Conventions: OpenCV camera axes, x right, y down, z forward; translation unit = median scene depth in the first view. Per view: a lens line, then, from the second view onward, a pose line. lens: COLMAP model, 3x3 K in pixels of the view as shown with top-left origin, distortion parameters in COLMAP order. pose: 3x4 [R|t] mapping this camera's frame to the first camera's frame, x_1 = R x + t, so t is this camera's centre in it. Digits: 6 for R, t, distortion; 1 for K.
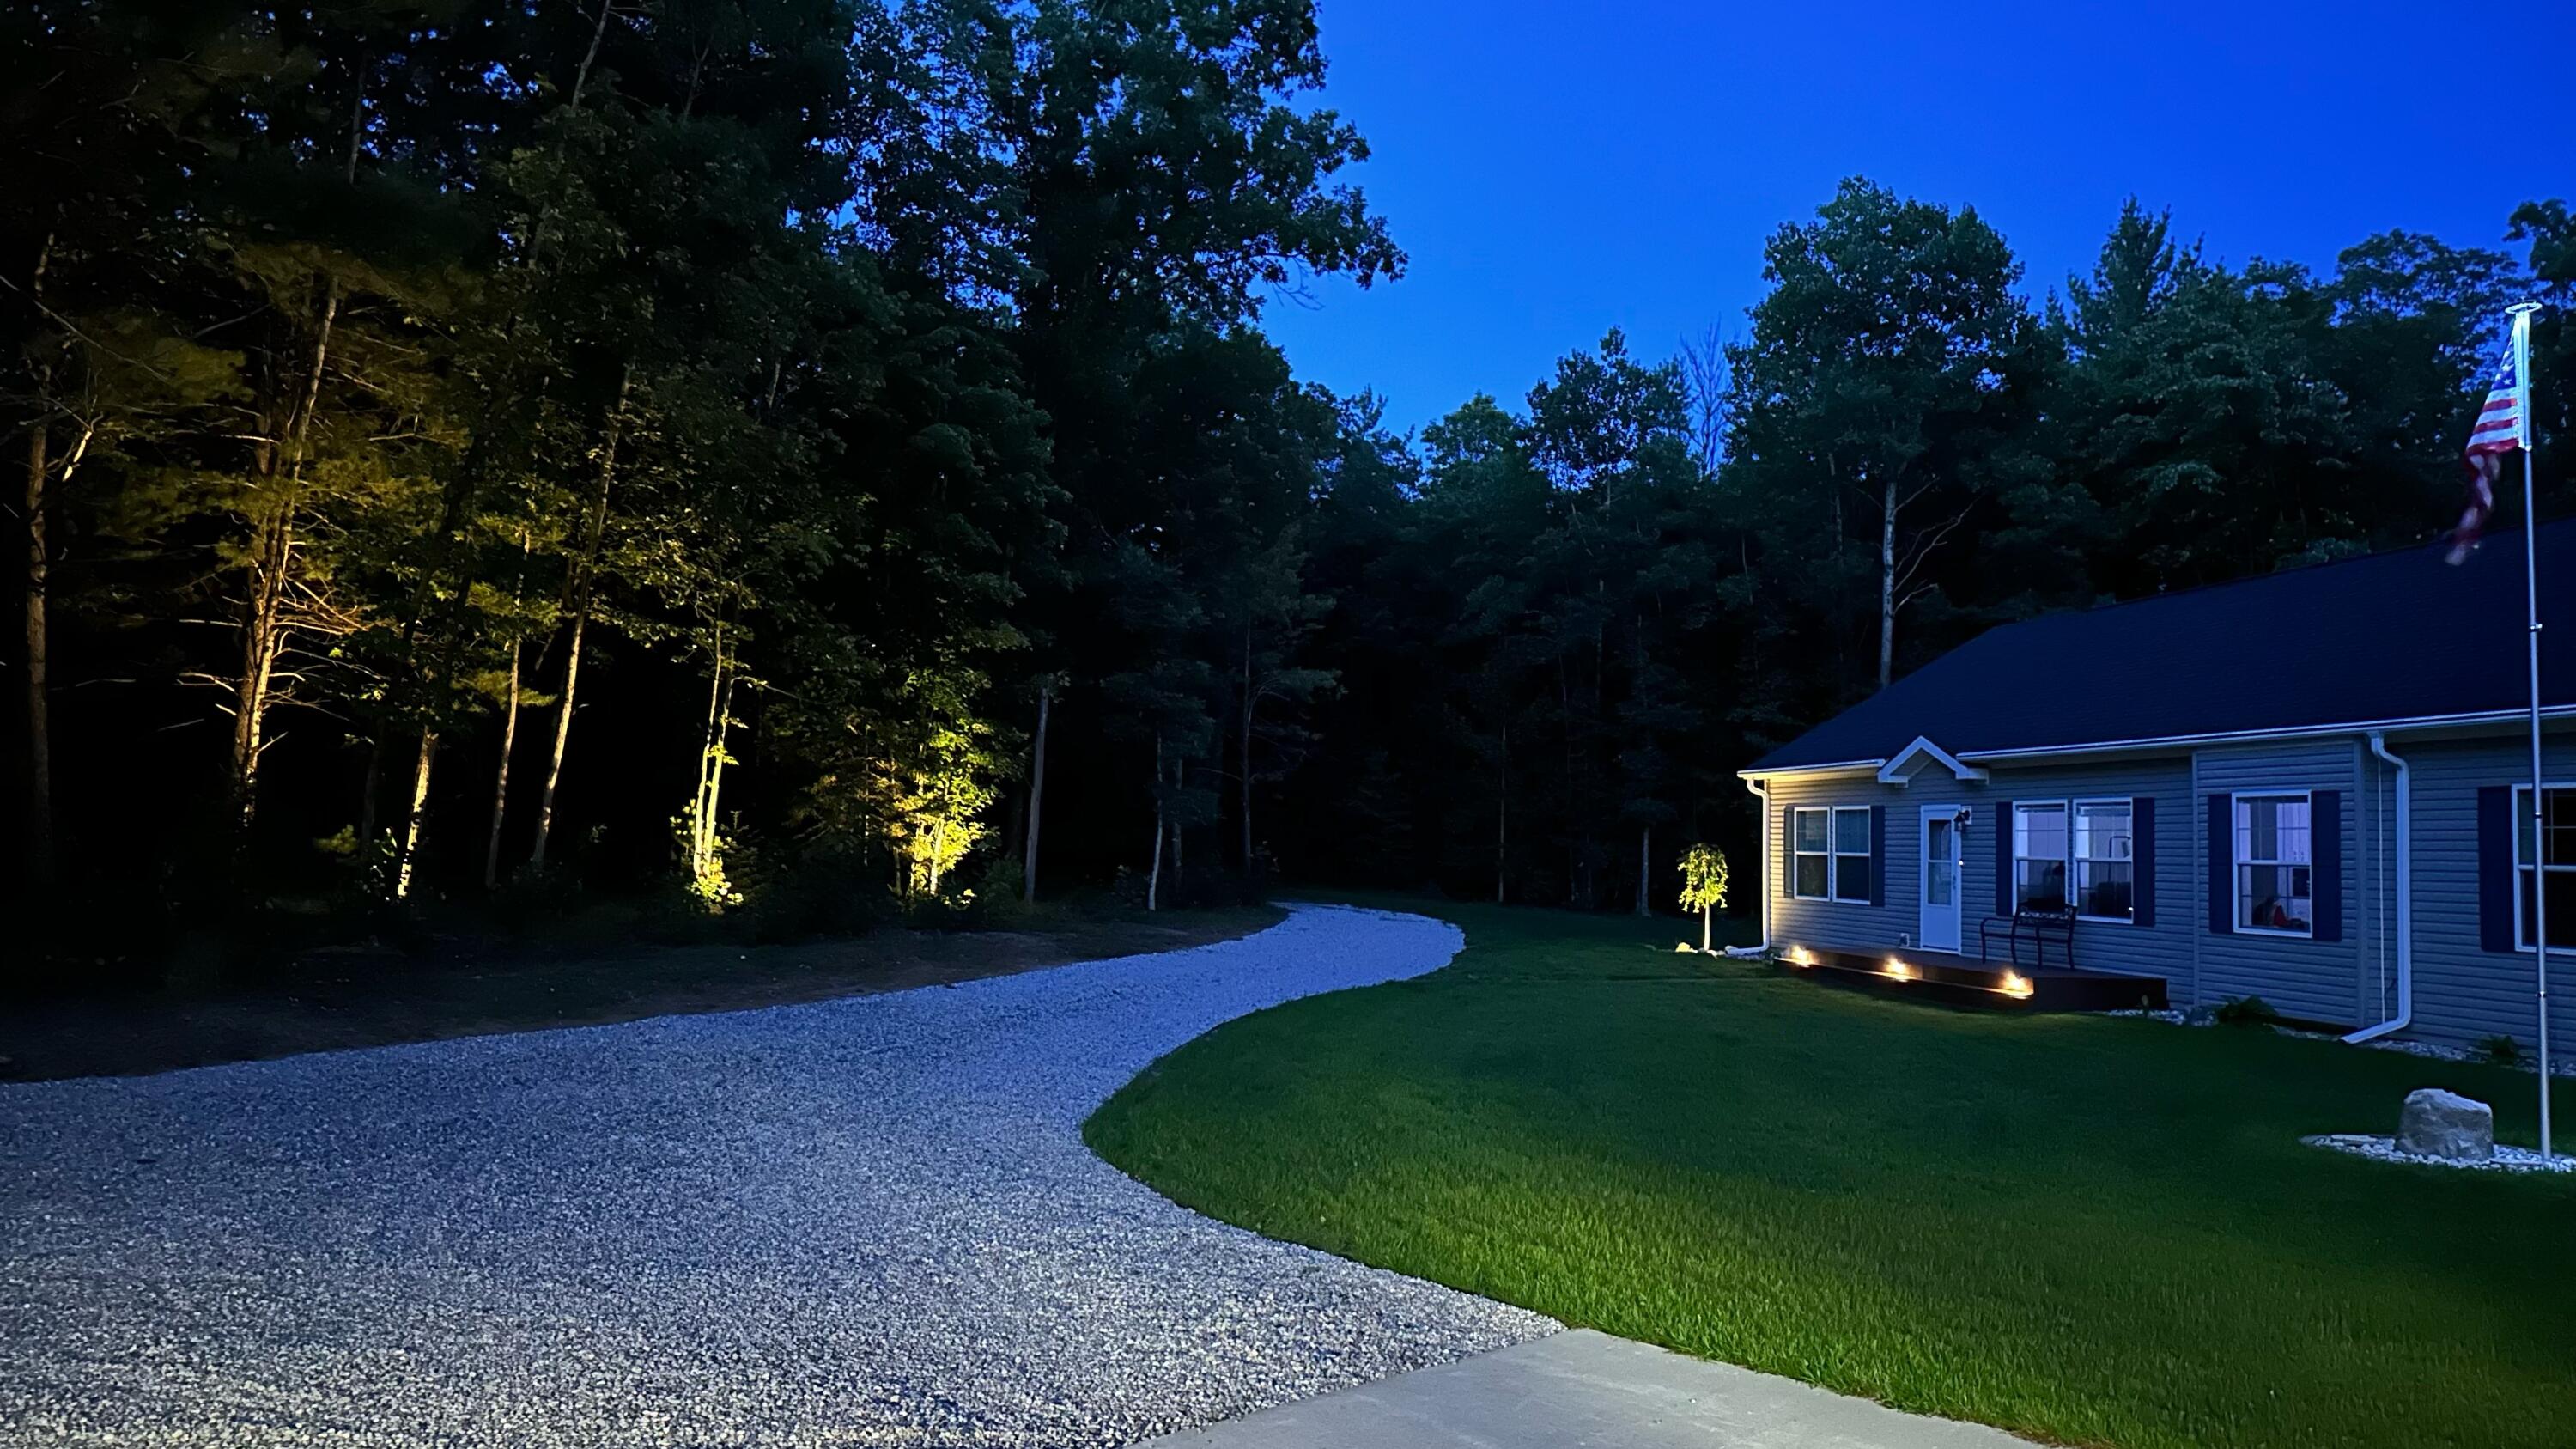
lens RADIAL K [[1777.0, 0, 1288.0], [0, 1777.0, 724.5], [0, 0, 1]] dist [-0.000601, -0.001784]
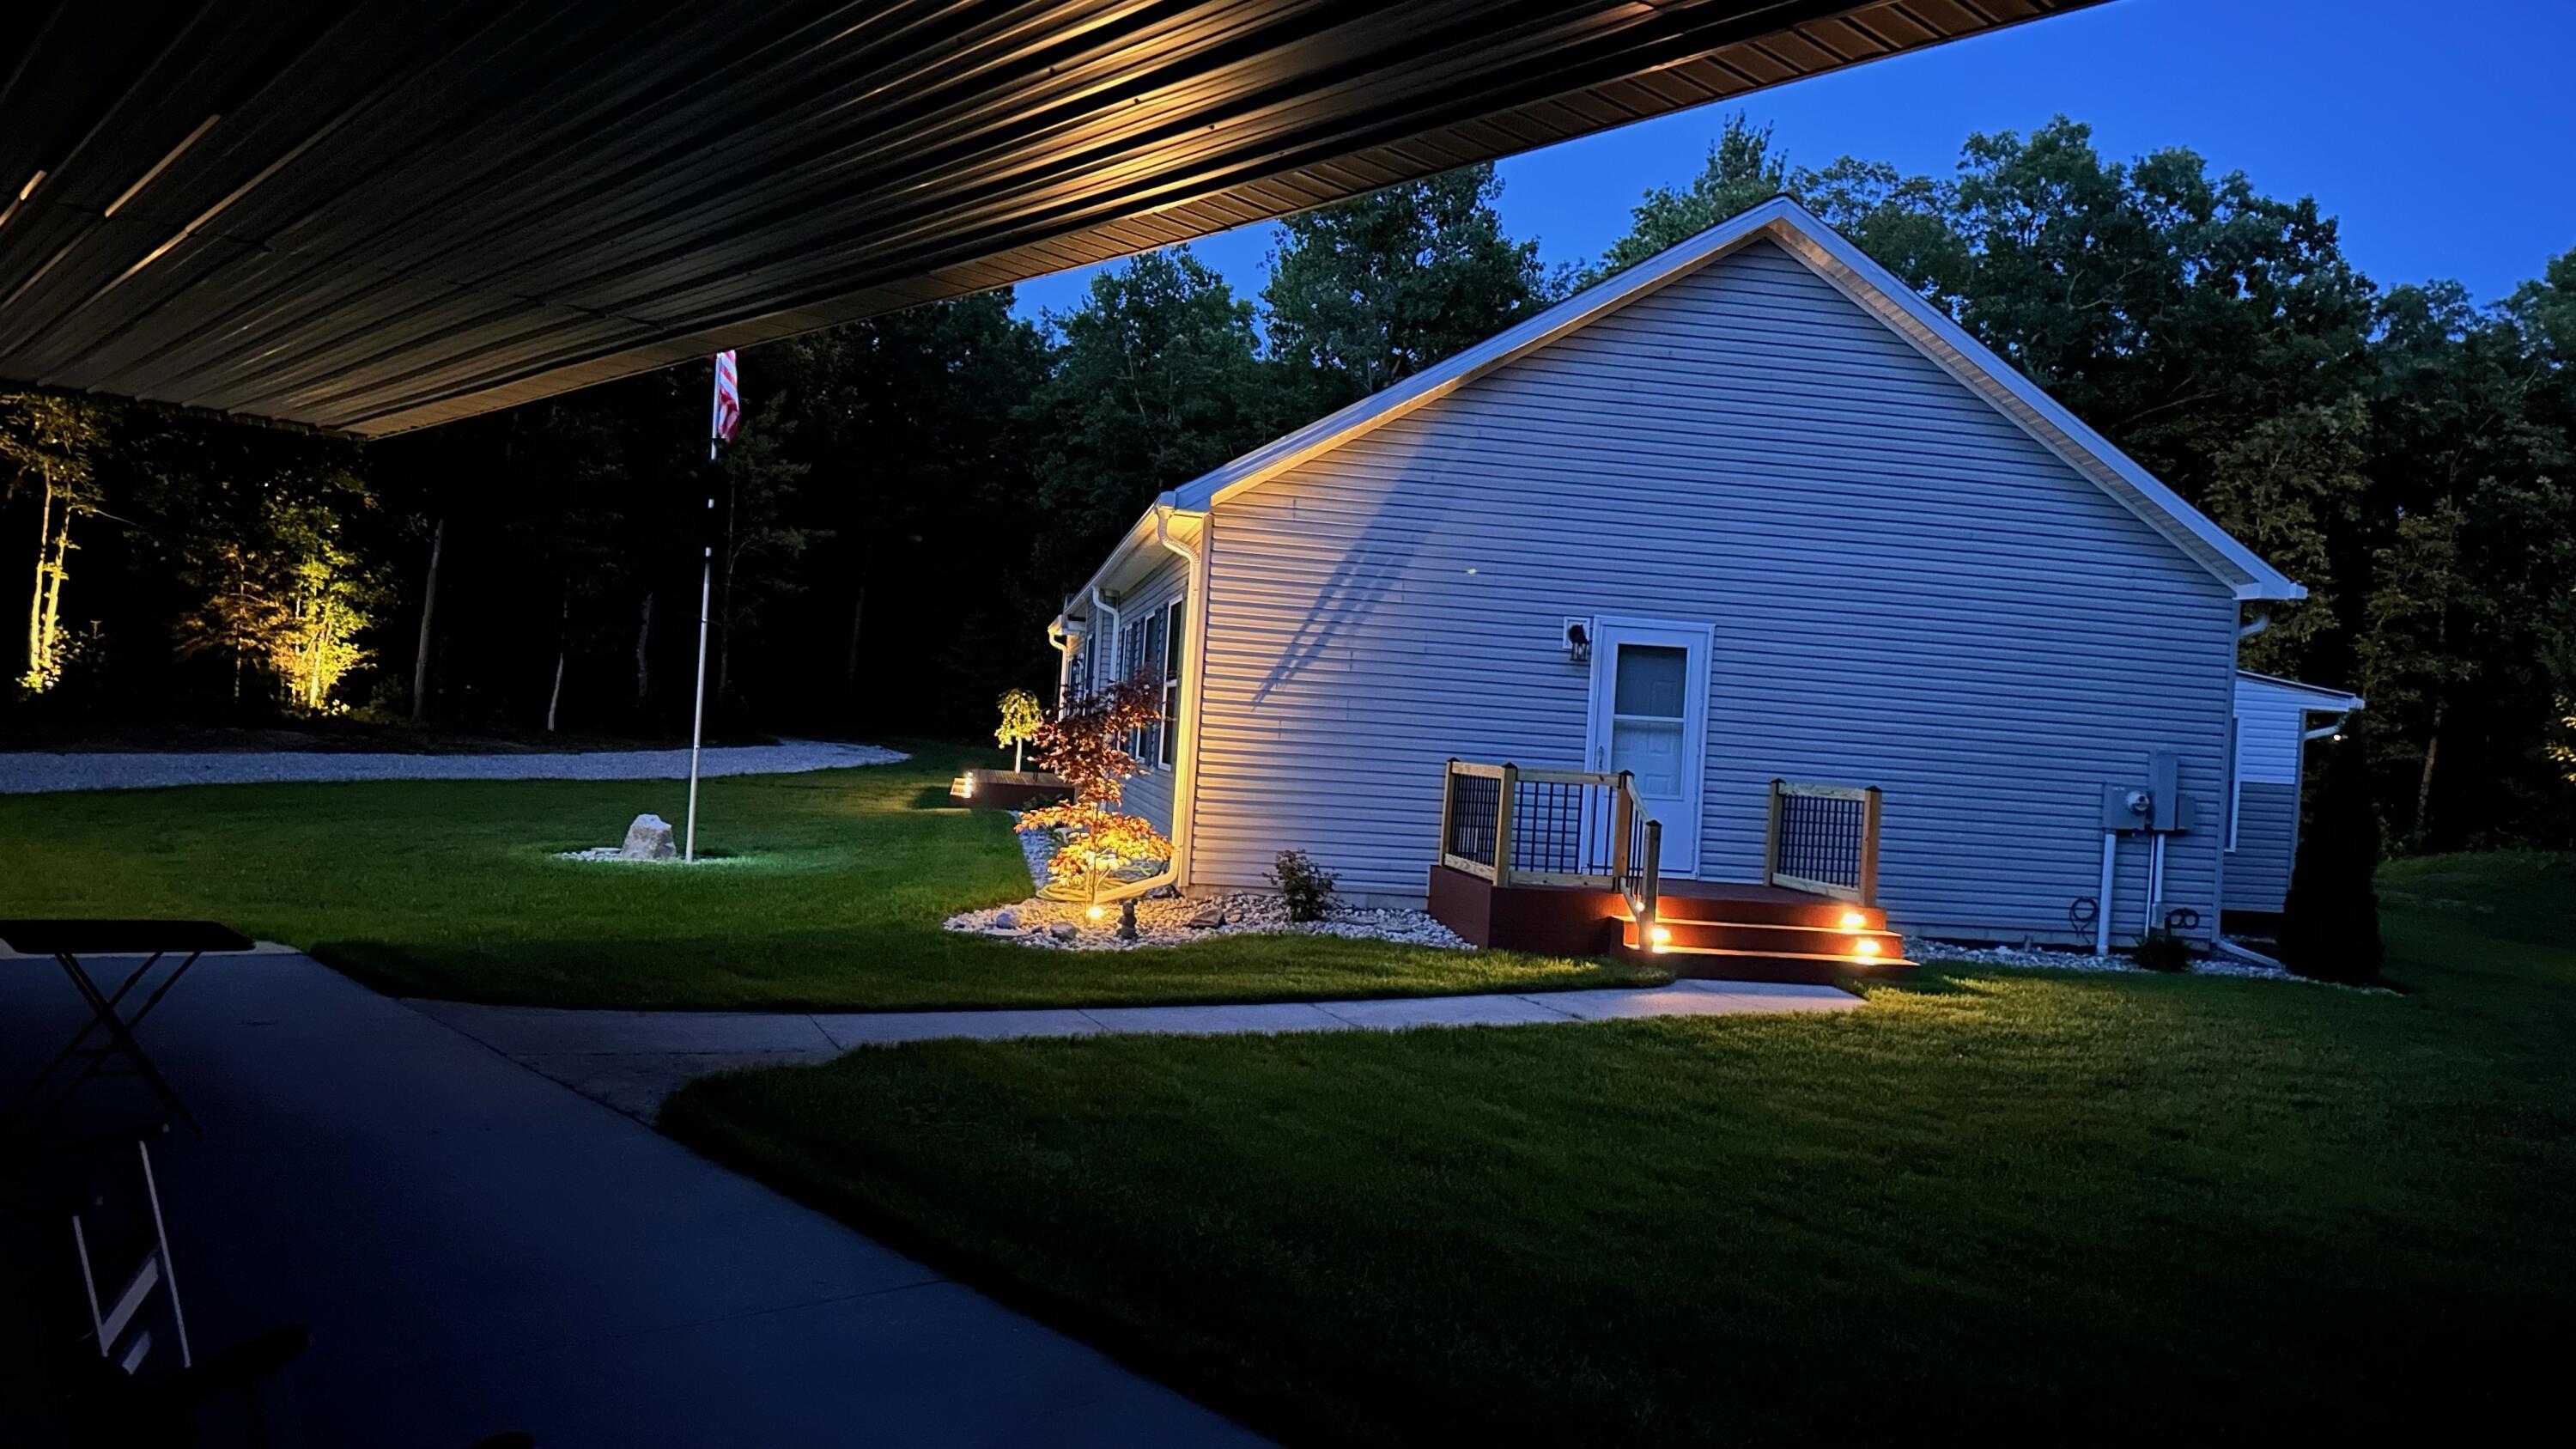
lens RADIAL K [[1795.8, 0, 1288.0], [0, 1795.8, 724.5], [0, 0, 1]] dist [0.005270, 0.000937]
pose [[0.999075, 0.040150, -0.015425, 0.465056], [-0.039073, 0.997140, 0.064694, 0.008307], [0.017979, -0.064032, 0.997786, -0.164369]]
